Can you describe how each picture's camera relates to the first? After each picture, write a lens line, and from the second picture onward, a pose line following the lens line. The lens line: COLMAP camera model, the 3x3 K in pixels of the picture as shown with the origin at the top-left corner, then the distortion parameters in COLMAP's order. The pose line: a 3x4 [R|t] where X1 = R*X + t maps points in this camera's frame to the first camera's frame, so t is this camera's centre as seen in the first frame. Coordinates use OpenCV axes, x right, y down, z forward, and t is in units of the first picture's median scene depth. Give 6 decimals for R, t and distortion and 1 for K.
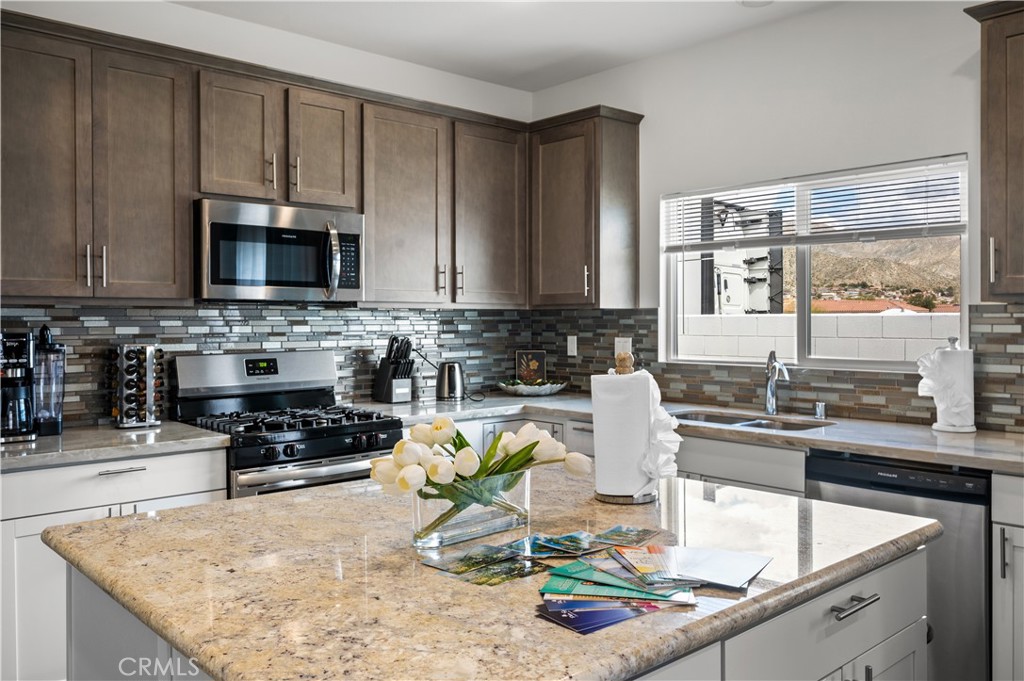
lens RADIAL K [[827.3, 0, 511.4], [0, 827.3, 324.8], [0, 0, 1]] dist [-0.005218, -0.008425]
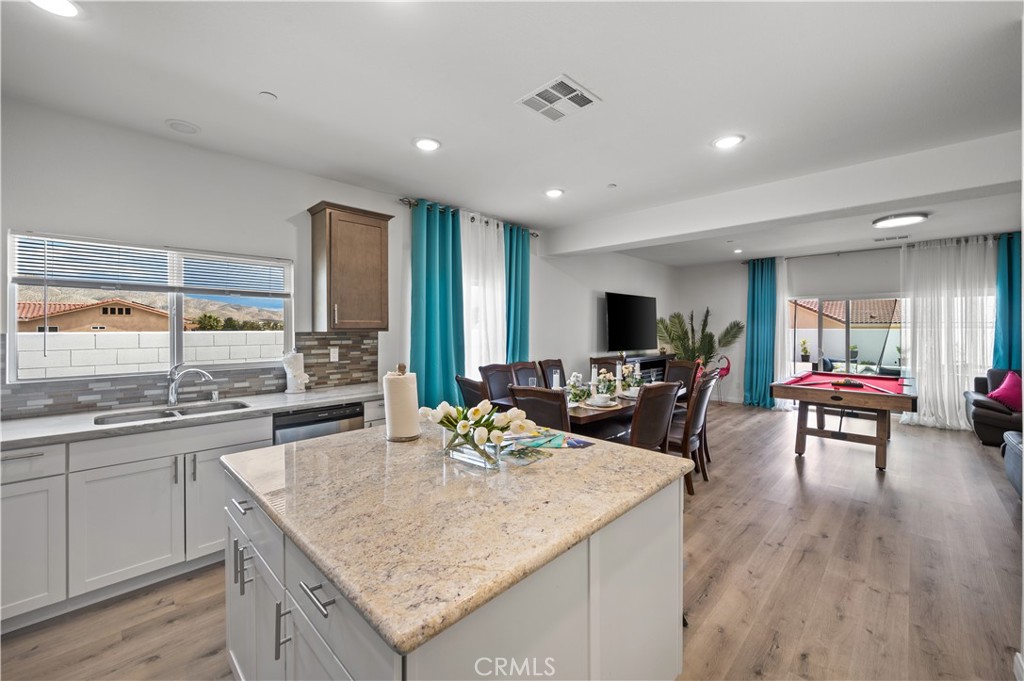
lens RADIAL K [[411.2, 0, 514.6], [0, 411.2, 328.0], [0, 0, 1]] dist [-0.002963, -0.000229]
pose [[-0.066176, 0.003031, 0.997803, -0.474392], [0.008153, 0.999964, -0.002497, -0.024869], [-0.997775, 0.007970, -0.066199, 0.447990]]
